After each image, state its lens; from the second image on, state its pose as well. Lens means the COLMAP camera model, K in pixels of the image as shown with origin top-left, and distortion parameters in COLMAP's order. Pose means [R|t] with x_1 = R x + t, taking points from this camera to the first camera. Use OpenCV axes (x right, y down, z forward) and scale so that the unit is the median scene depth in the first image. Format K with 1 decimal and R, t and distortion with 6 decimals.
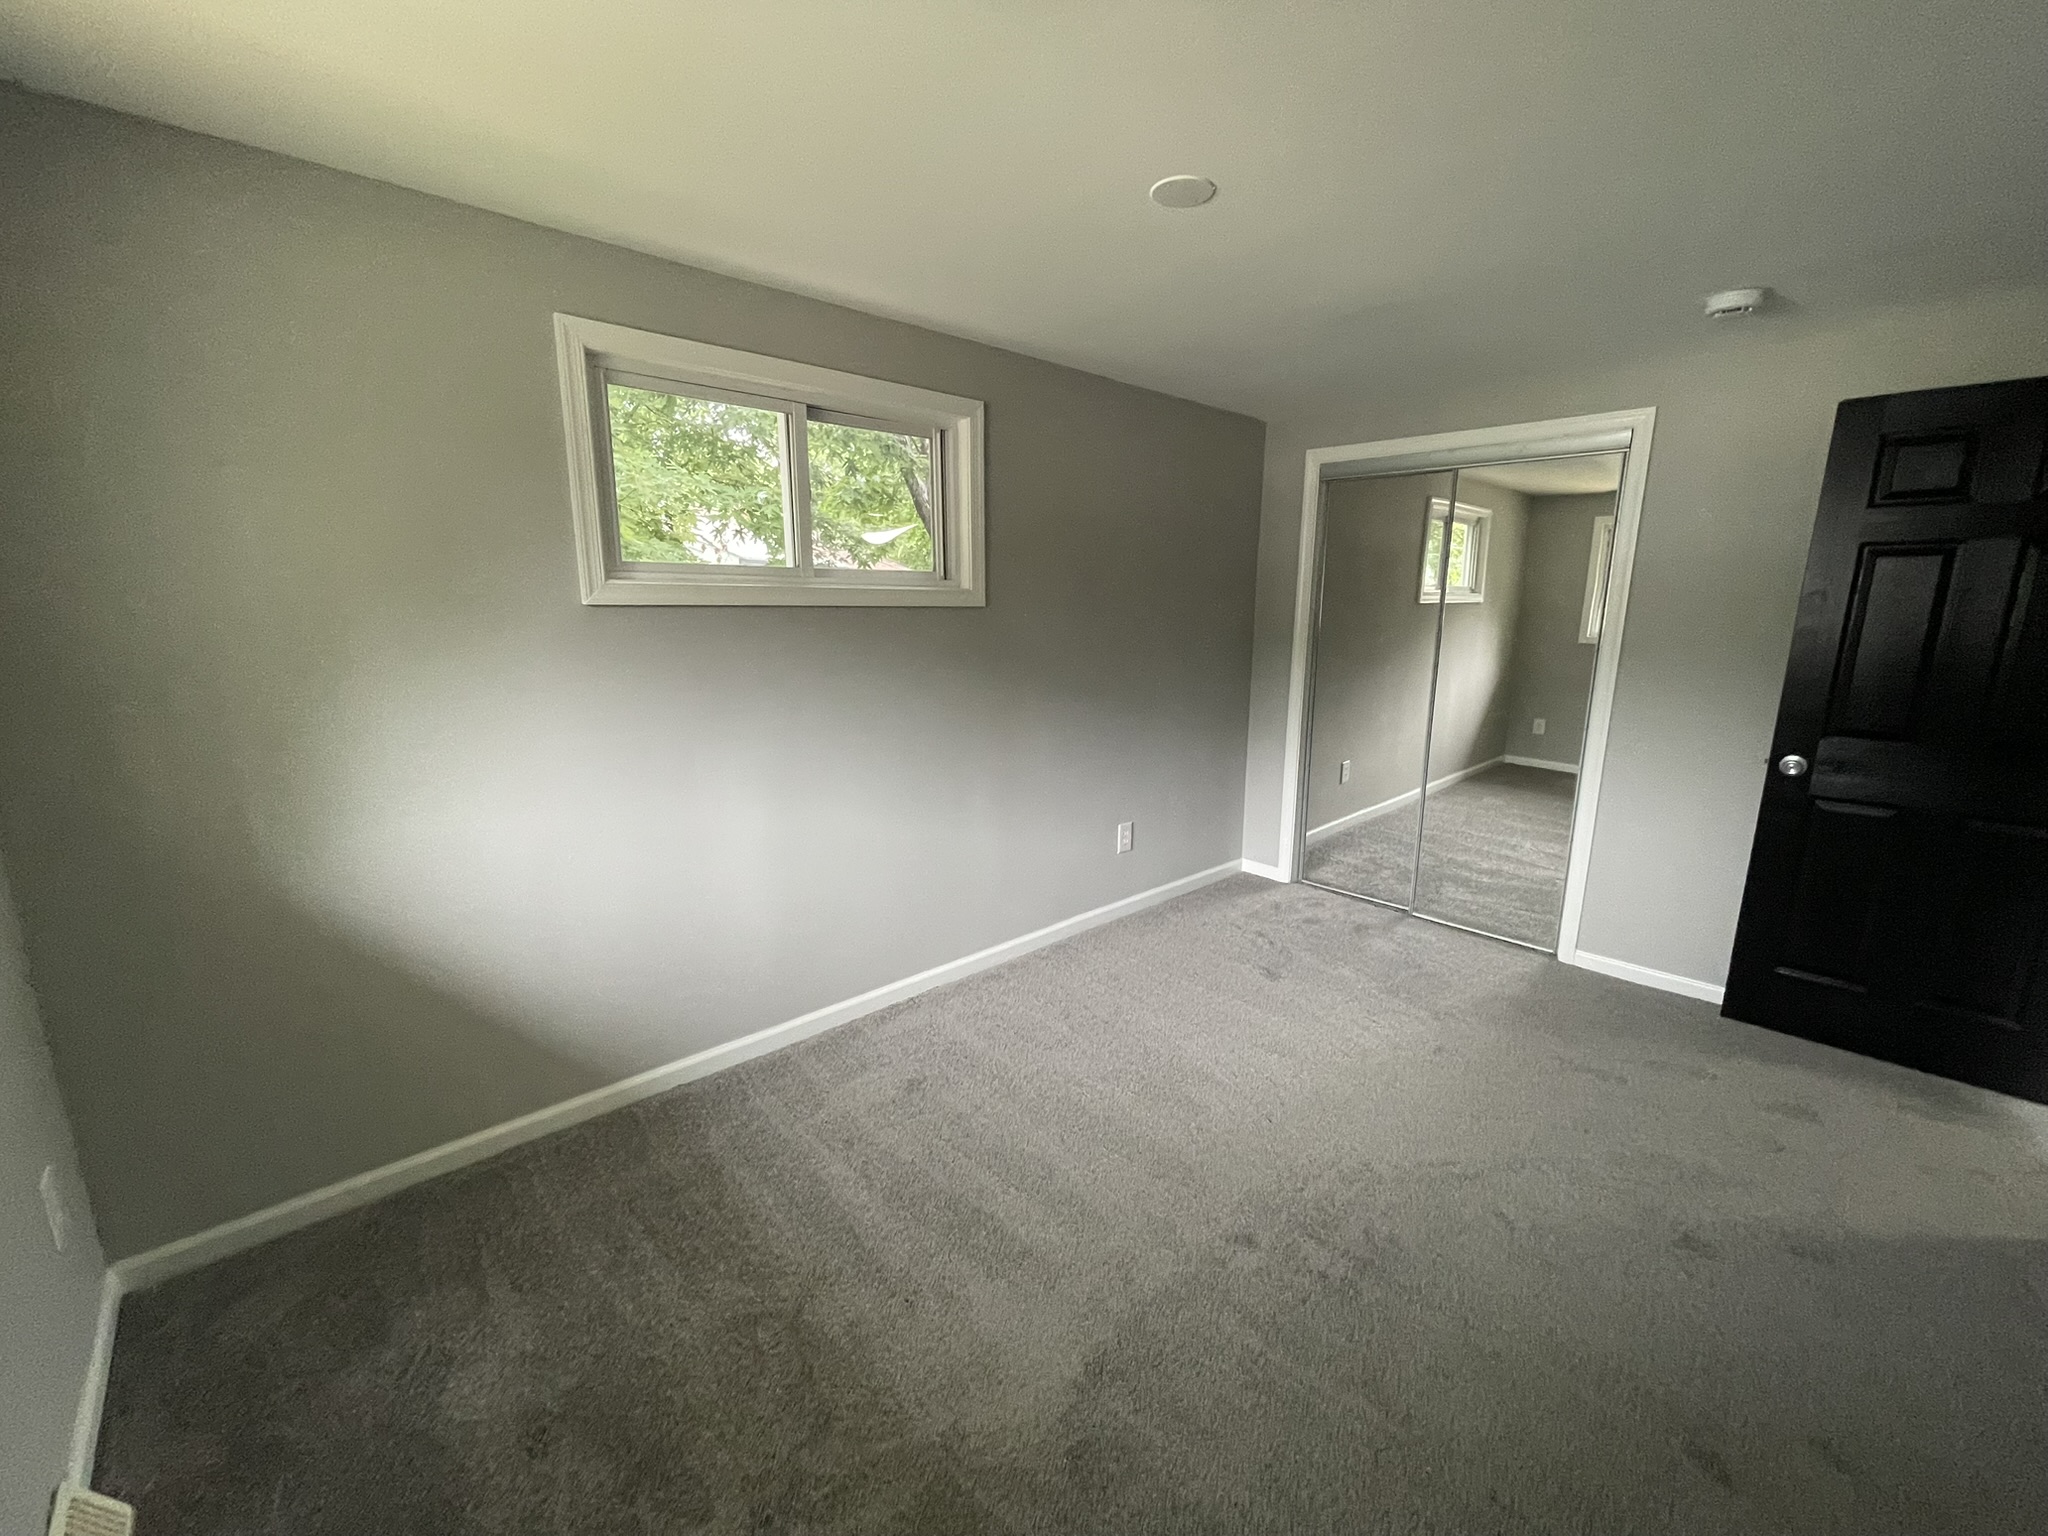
lens RADIAL K [[828.4, 0, 1032.0], [0, 828.4, 770.7], [0, 0, 1]] dist [-0.003104, 0.001198]
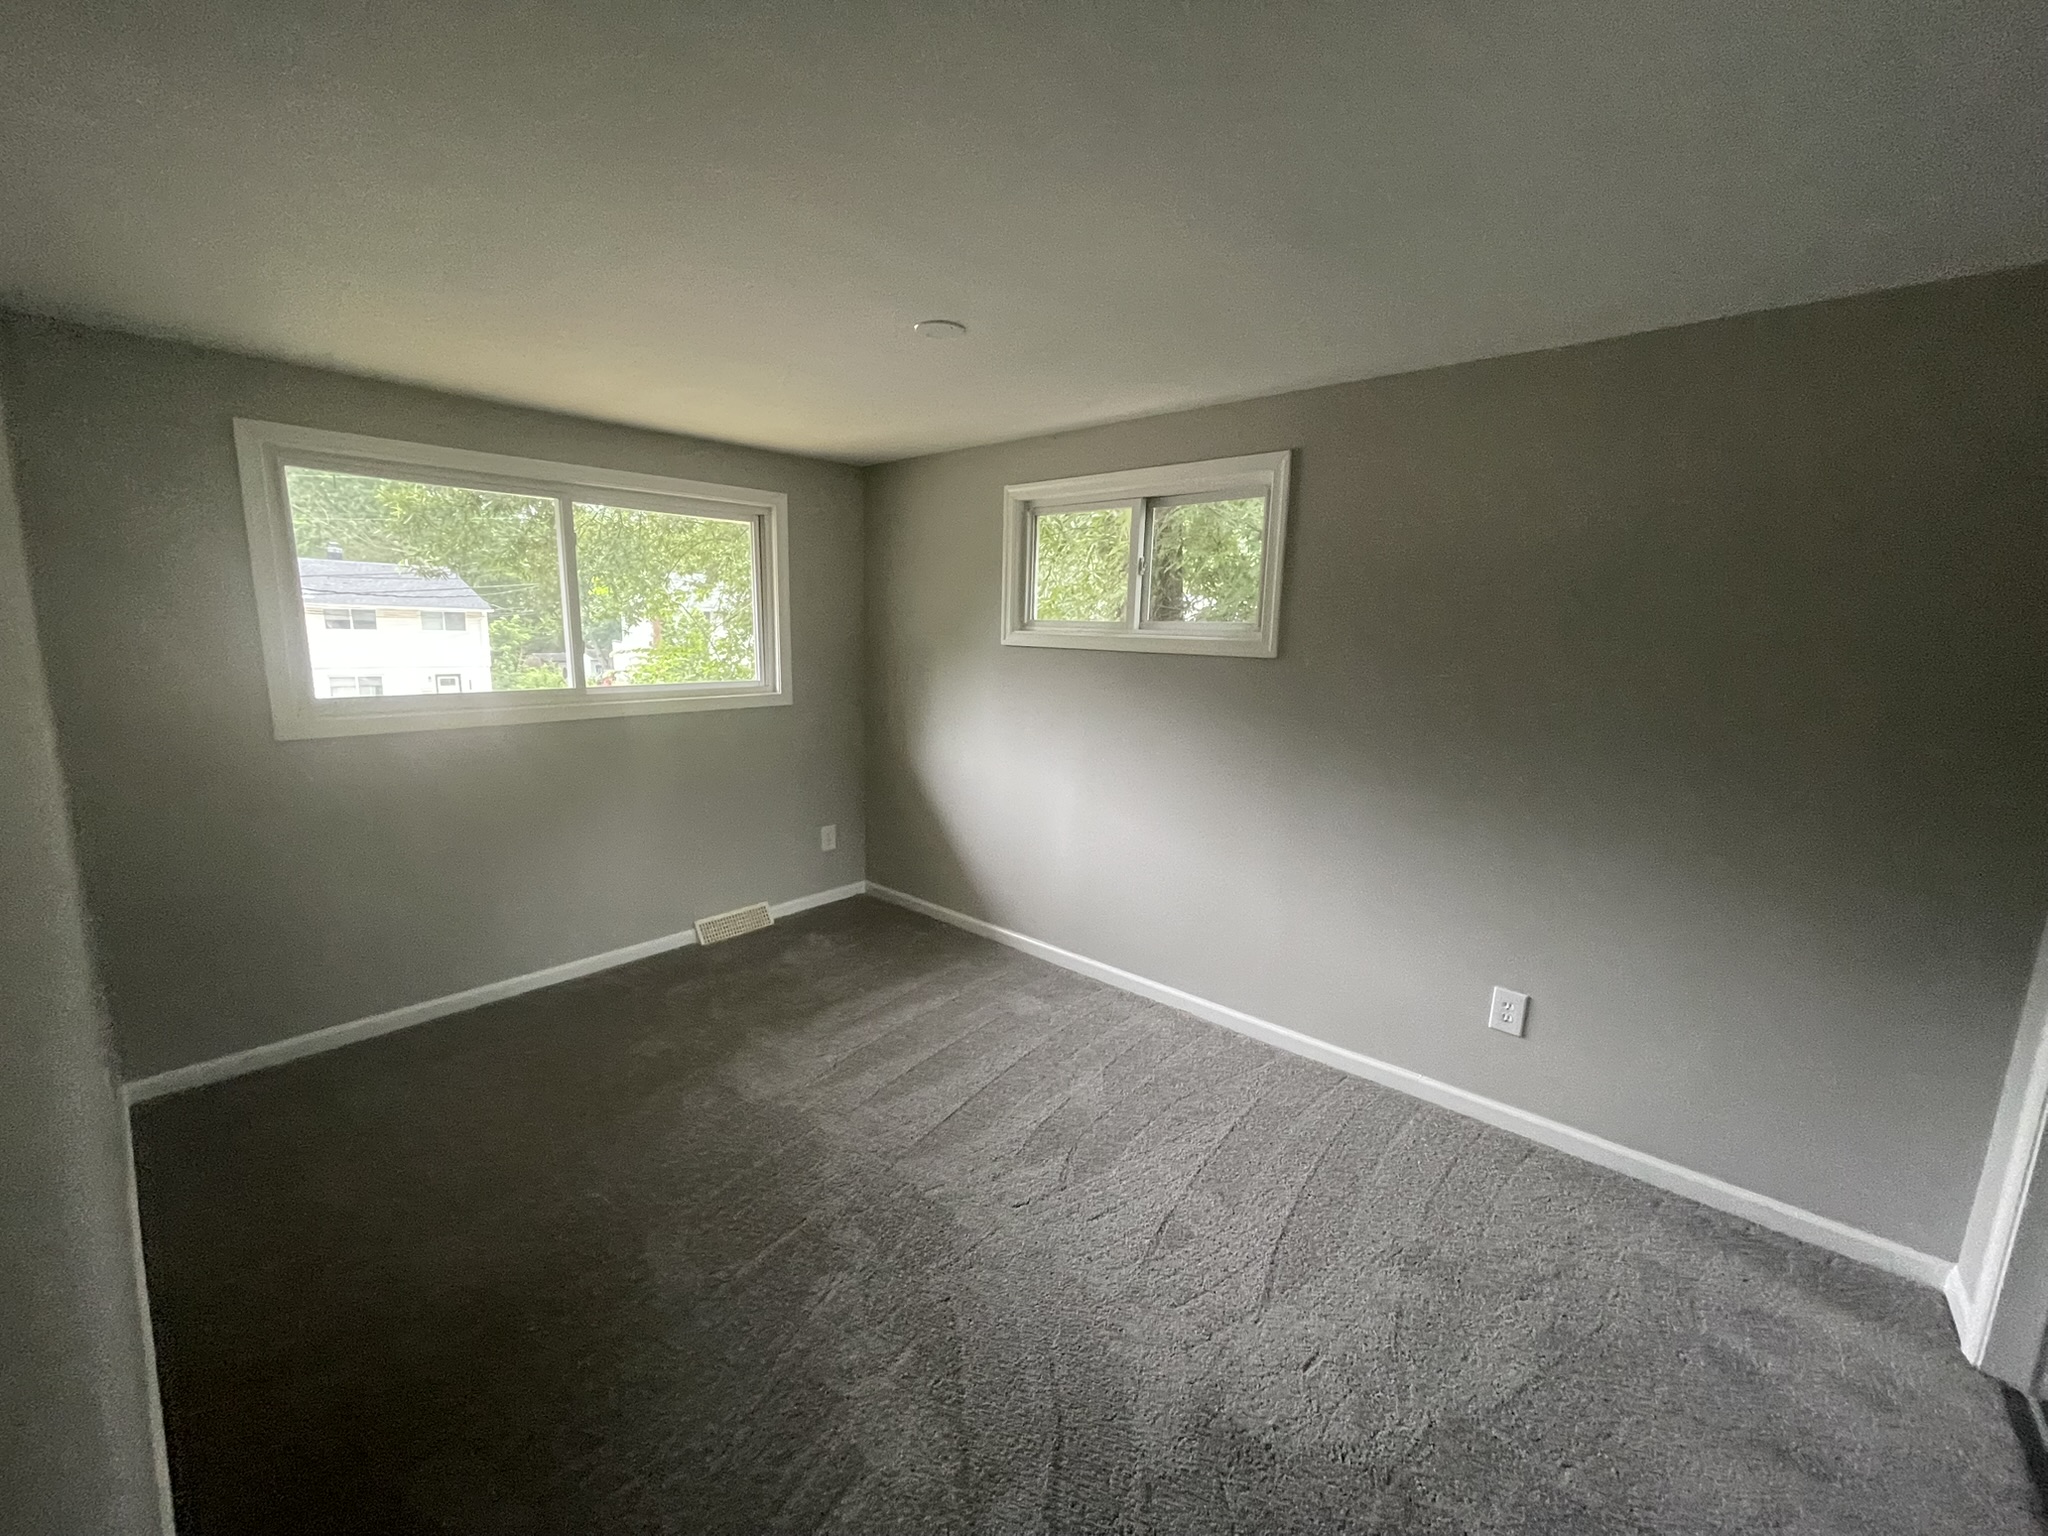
lens RADIAL K [[828.4, 0, 1028.3], [0, 828.4, 770.6], [0, 0, 1]] dist [-0.003104, 0.001198]
pose [[0.107338, 0.167322, -0.980042, 0.757794], [-0.228463, 0.963510, 0.139477, -0.123029], [0.967617, 0.208932, 0.141648, 0.526050]]
